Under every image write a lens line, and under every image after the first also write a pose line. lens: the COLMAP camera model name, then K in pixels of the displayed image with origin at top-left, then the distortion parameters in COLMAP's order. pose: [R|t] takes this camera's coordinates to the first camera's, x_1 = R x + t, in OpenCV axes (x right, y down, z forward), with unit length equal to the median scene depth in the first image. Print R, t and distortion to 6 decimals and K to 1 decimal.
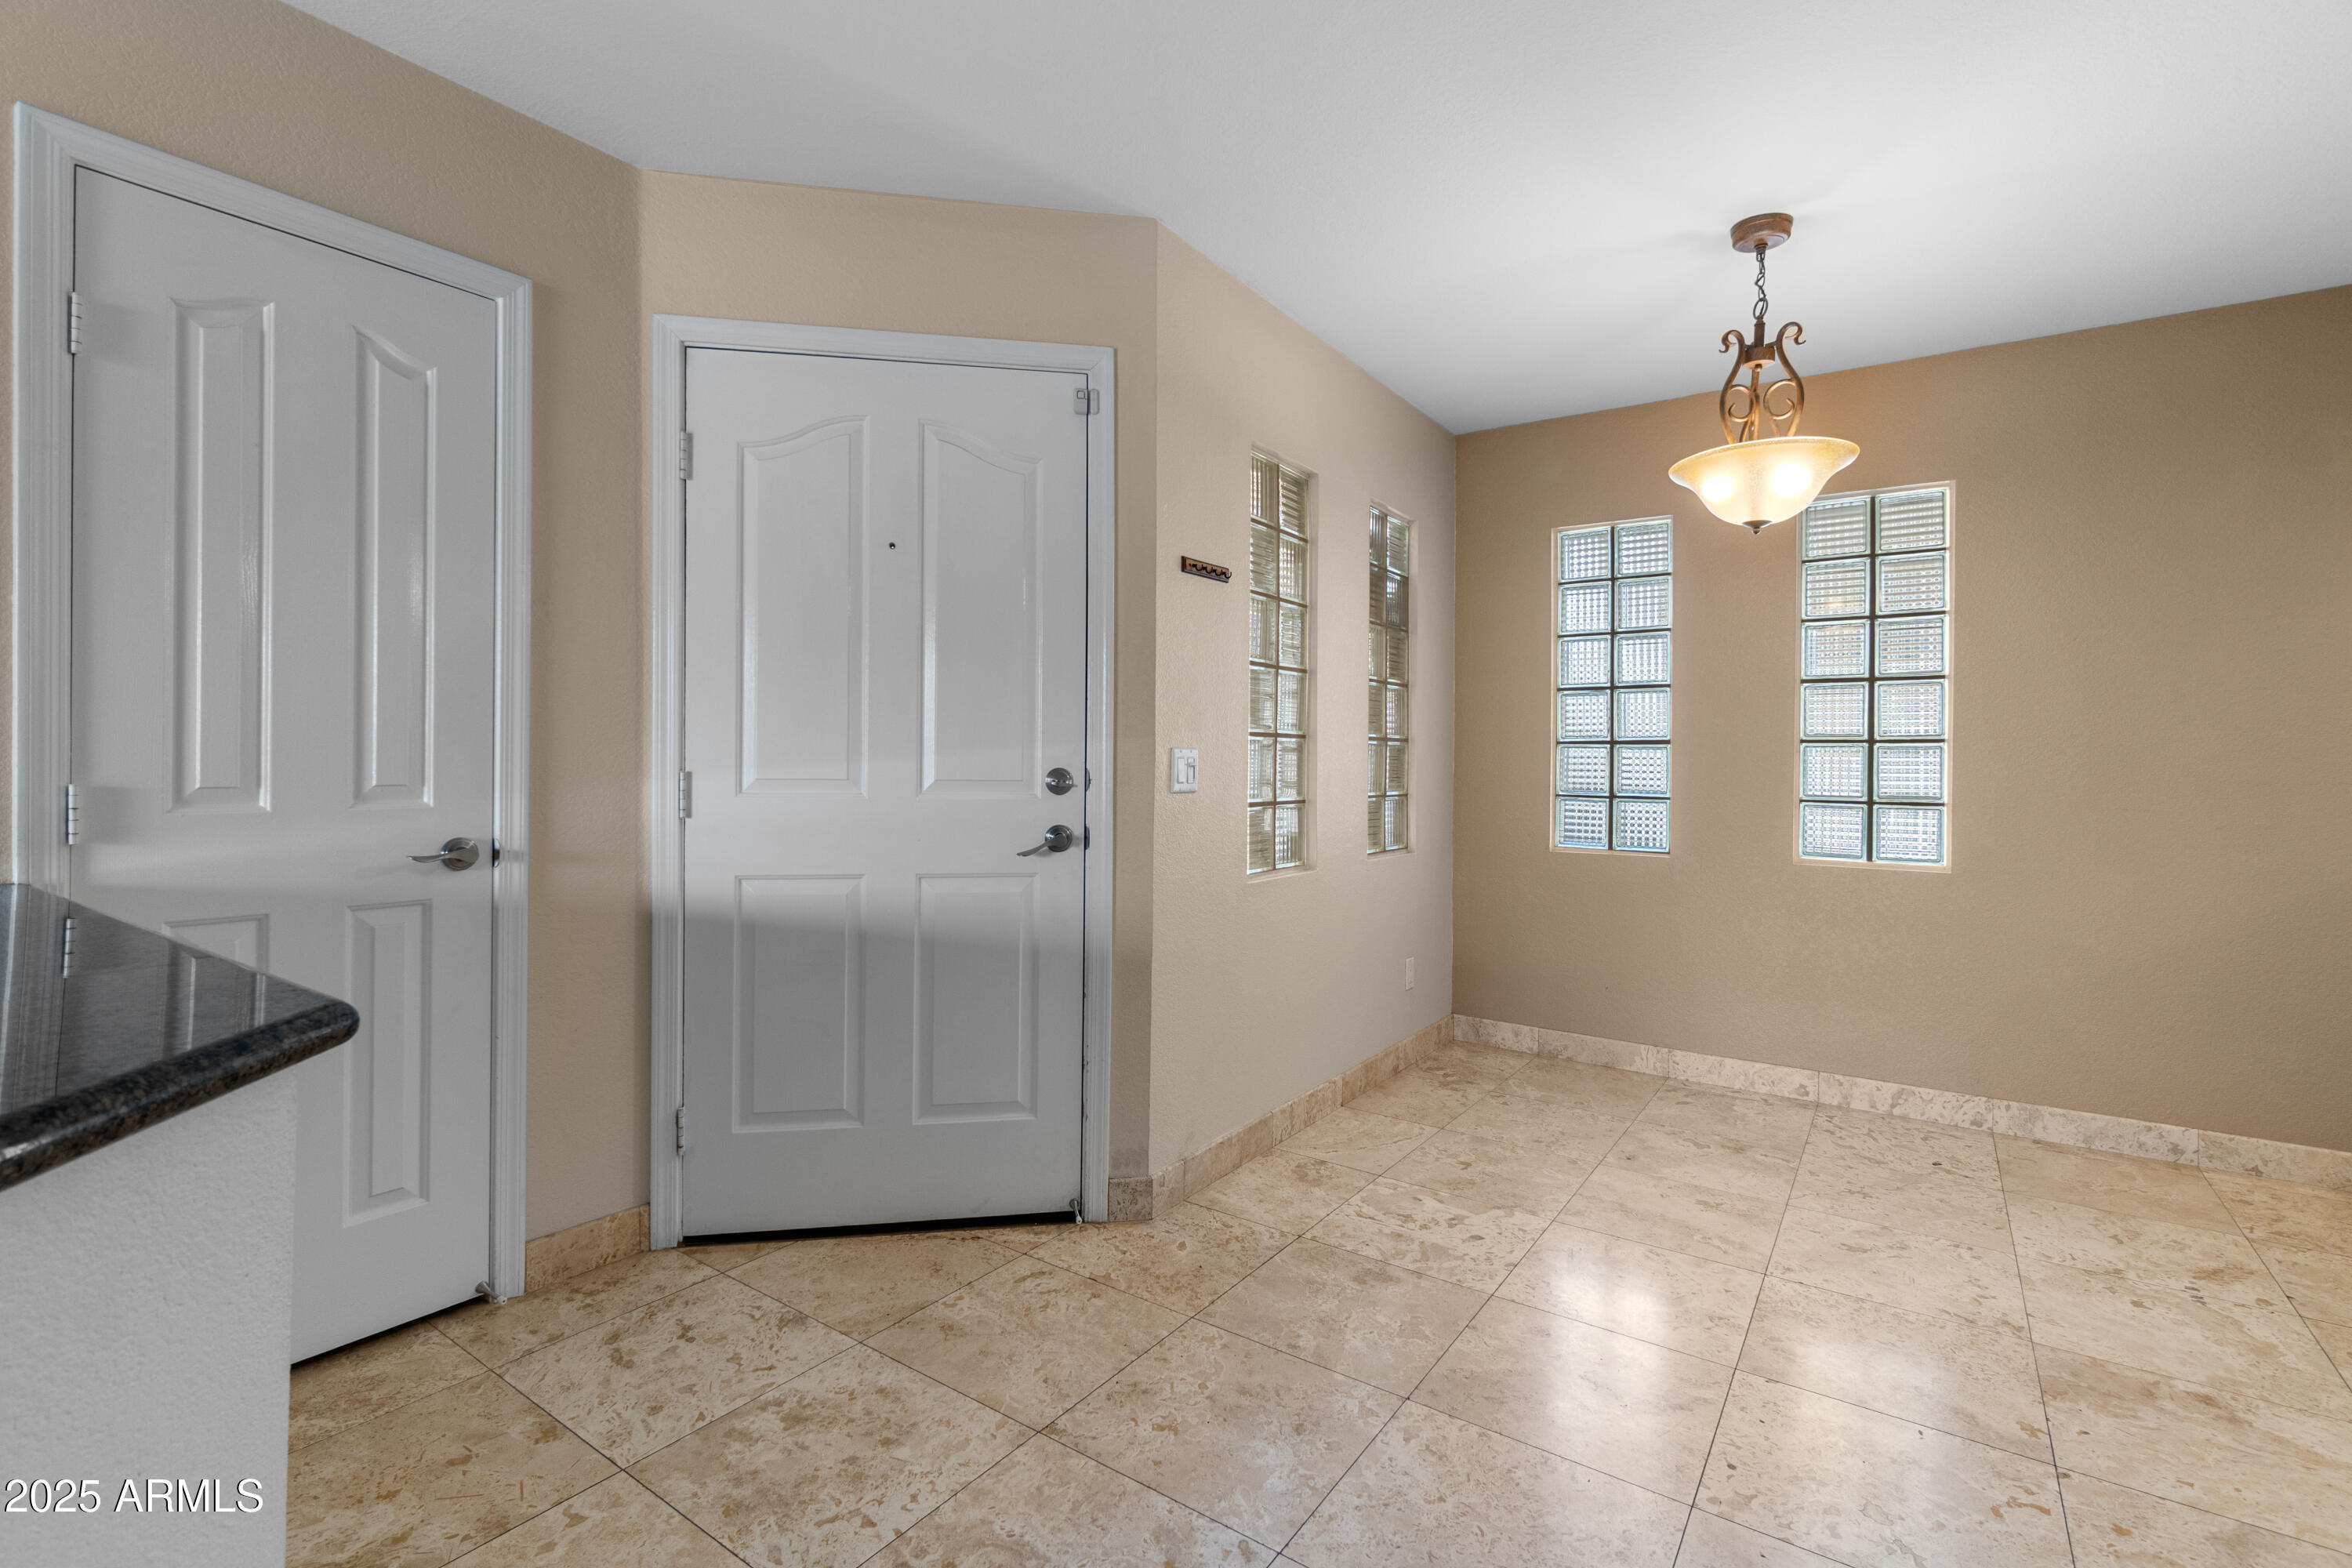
lens RADIAL K [[1078.3, 0, 1168.2], [0, 1078.3, 760.8], [0, 0, 1]] dist [0.005484, 0.000031]
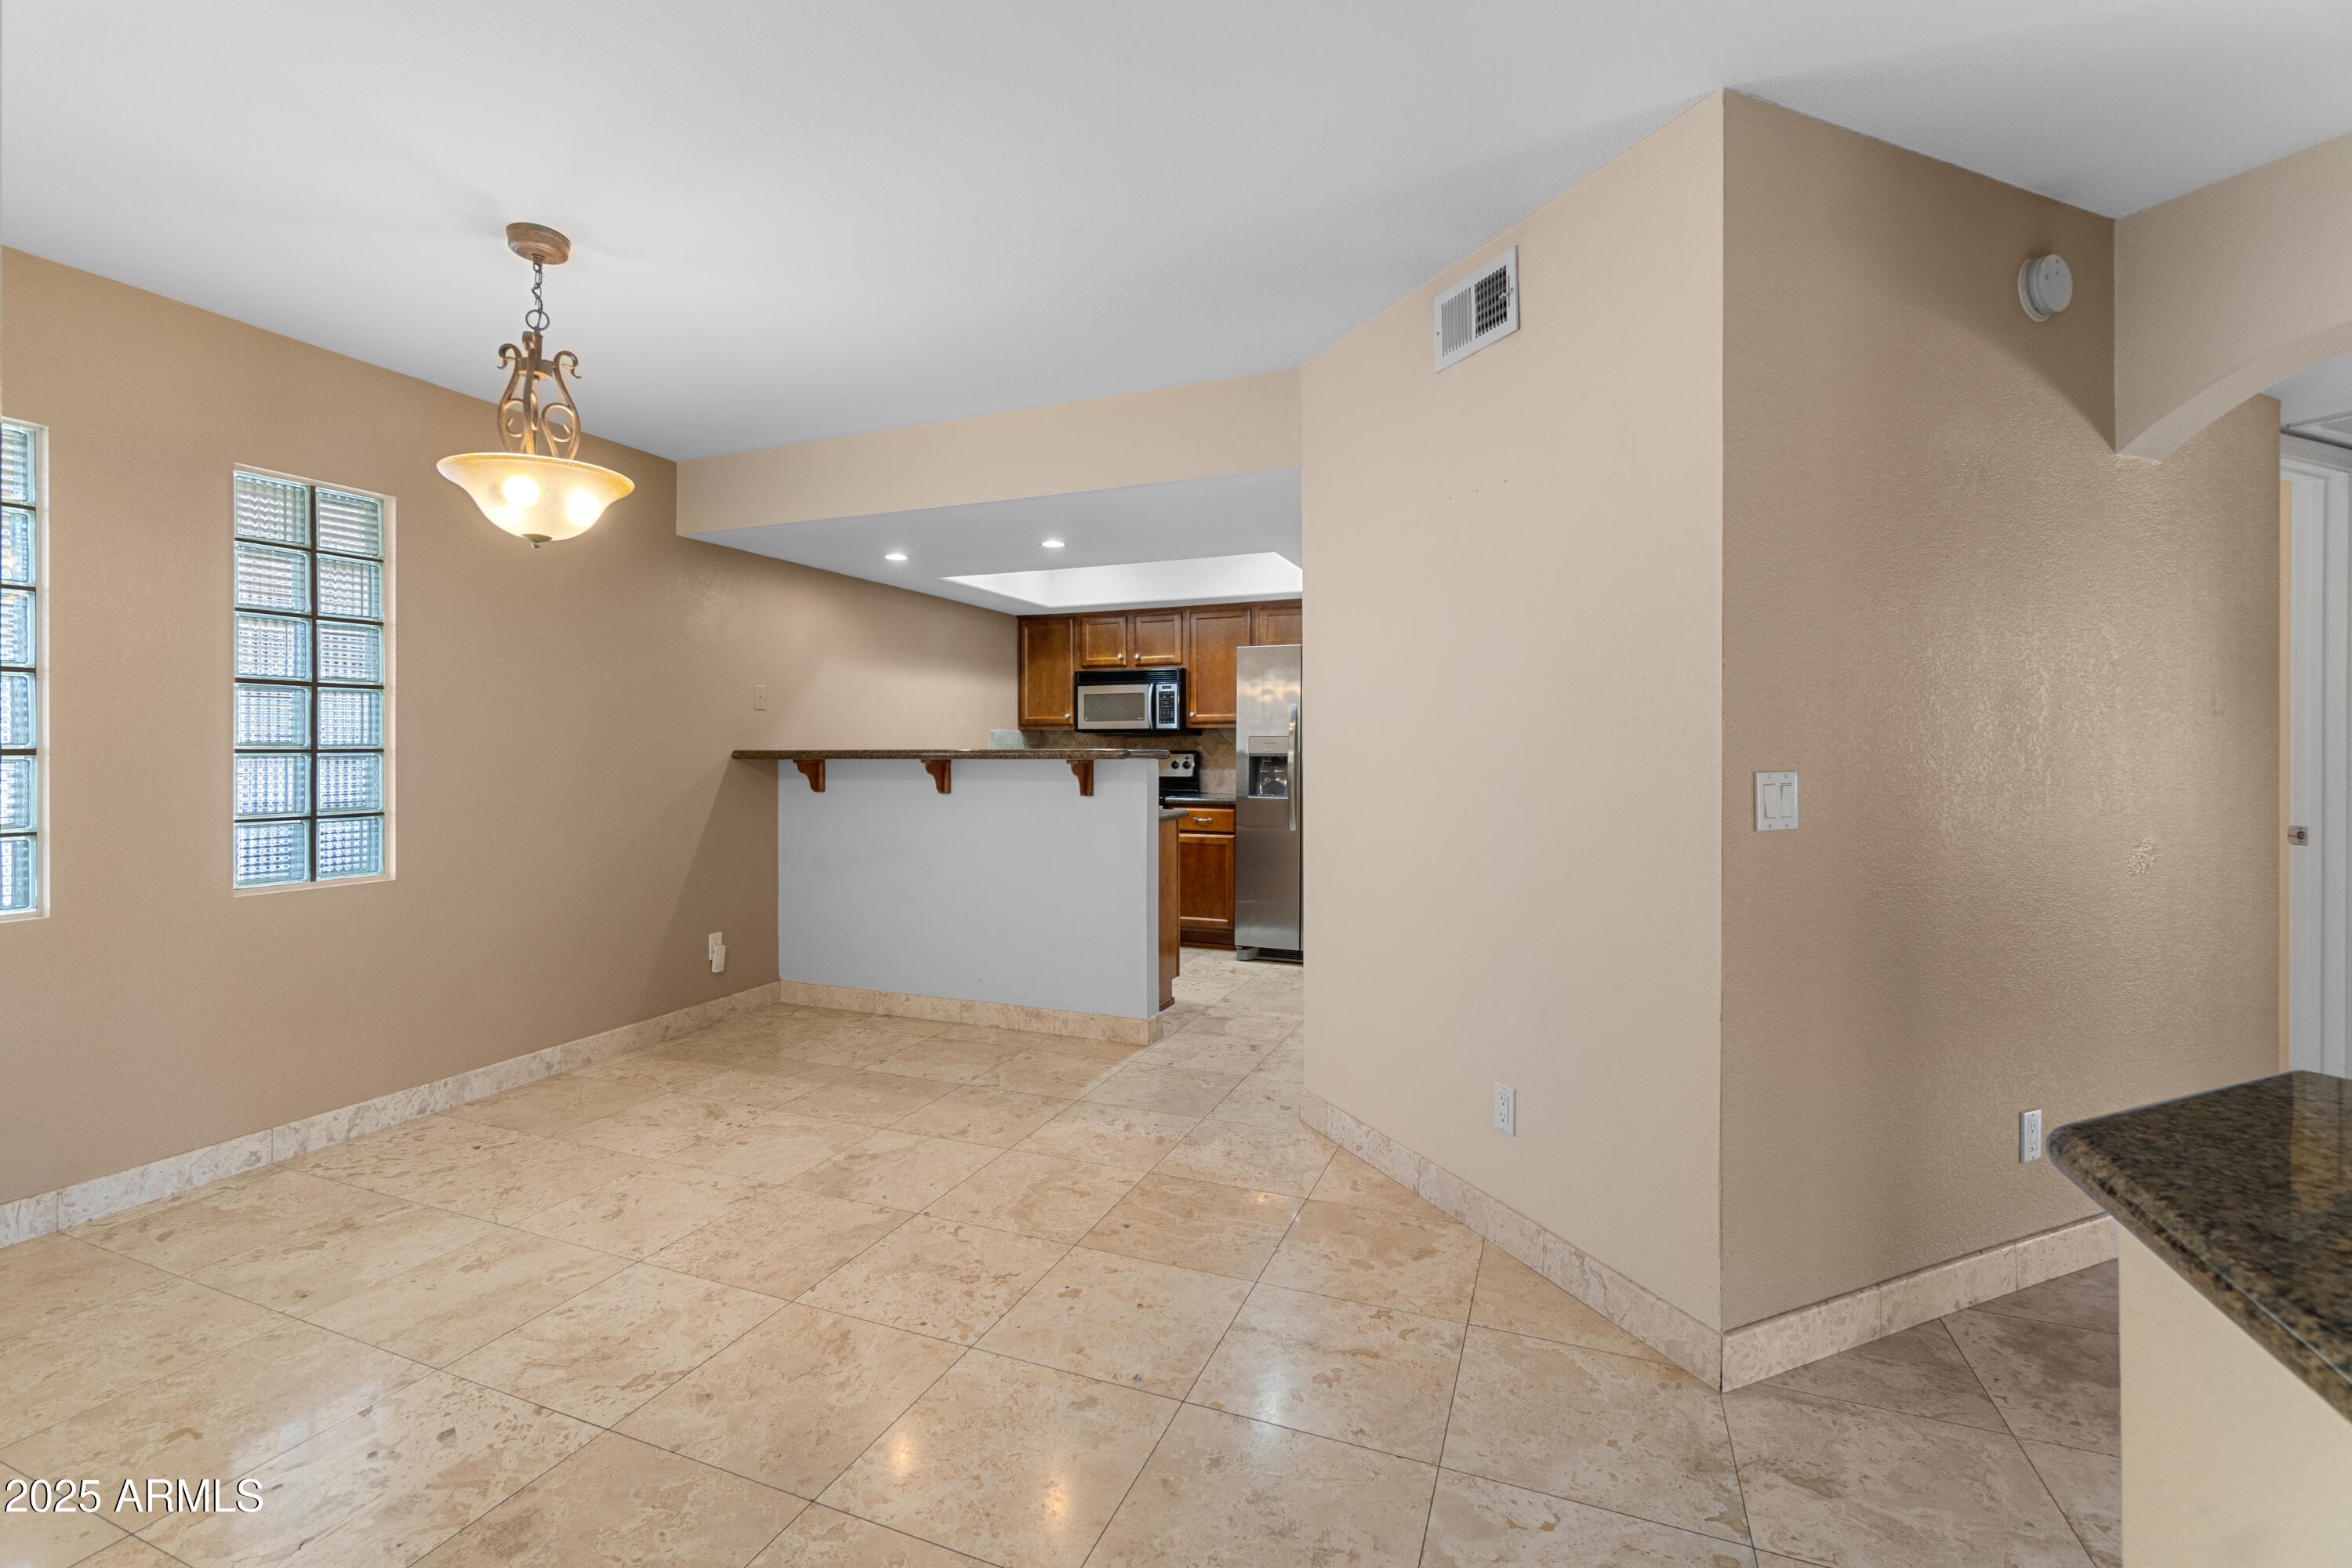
lens RADIAL K [[1018.8, 0, 1158.3], [0, 1018.8, 754.2], [0, 0, 1]] dist [-0.005749, 0.000171]
pose [[-0.220995, -0.012823, 0.975191, -0.451311], [0.001957, 0.999906, 0.013591, -0.032213], [-0.975273, 0.004912, -0.220949, 0.611445]]
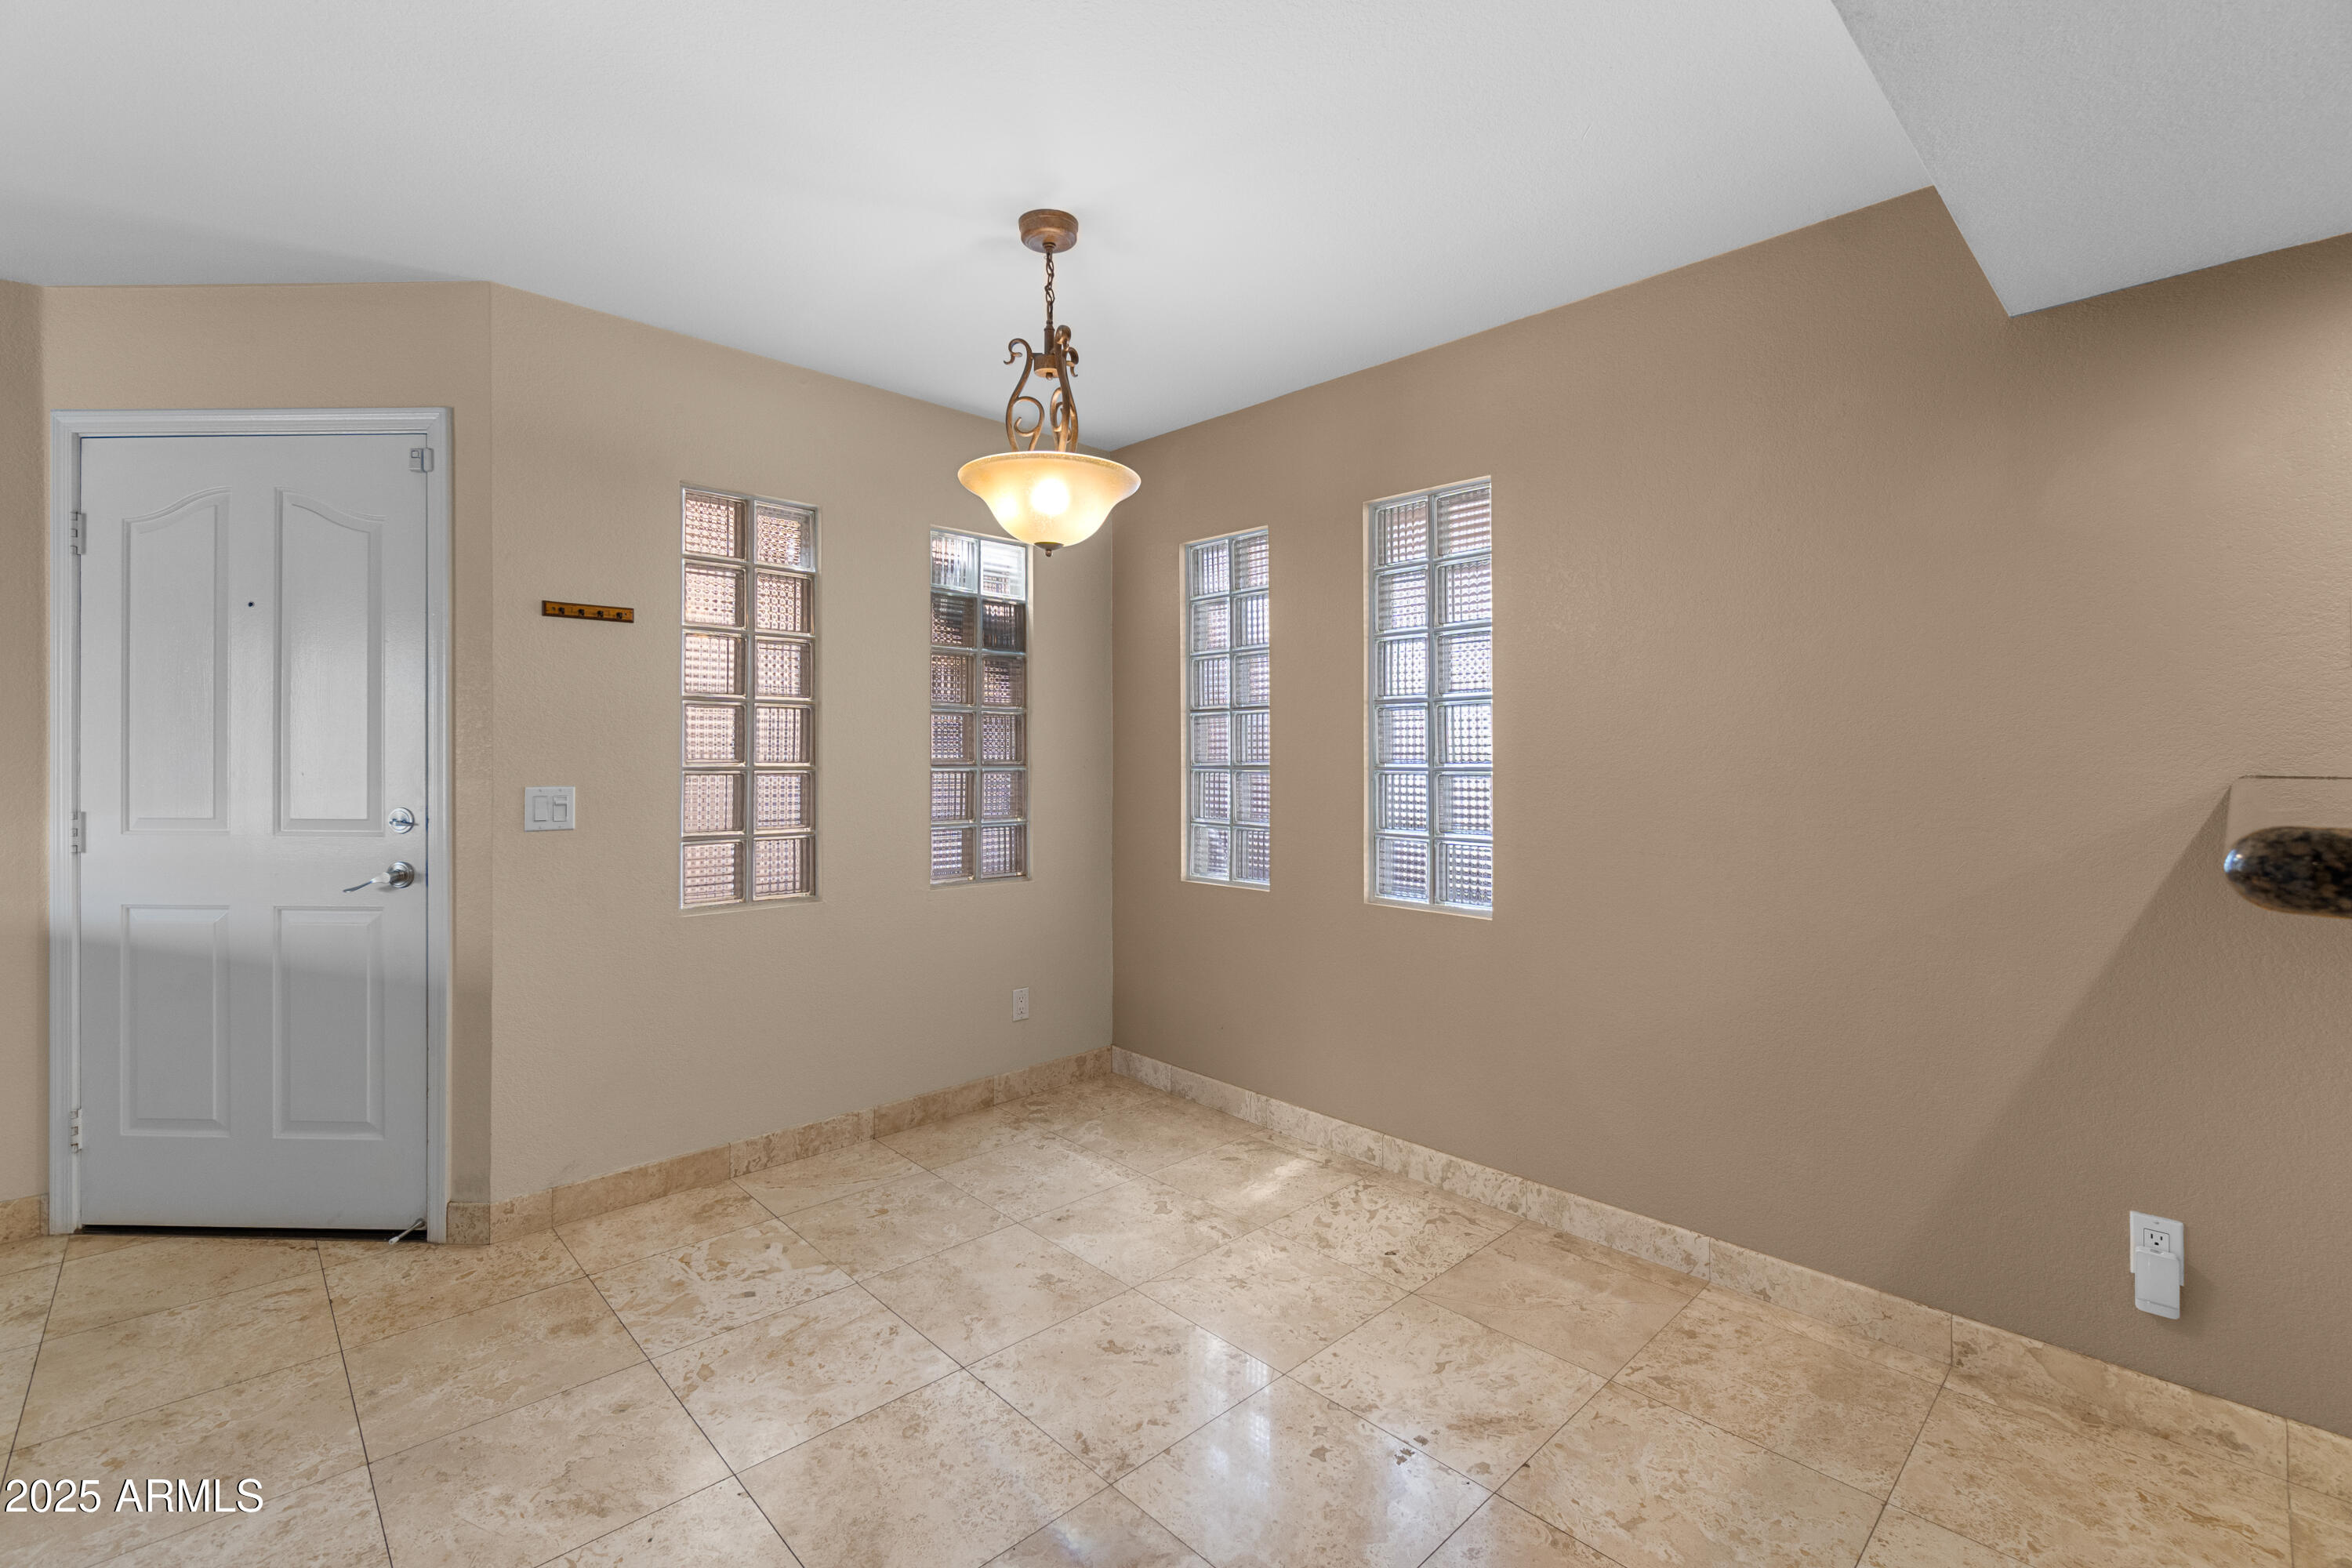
lens RADIAL K [[1032.9, 0, 1168.1], [0, 1032.9, 748.8], [0, 0, 1]] dist [-0.010683, 0.004170]
pose [[0.980208, -0.007366, -0.197832, 0.763107], [0.005224, 0.999922, -0.011348, -0.032750], [0.197900, 0.010090, 0.980170, 0.148839]]
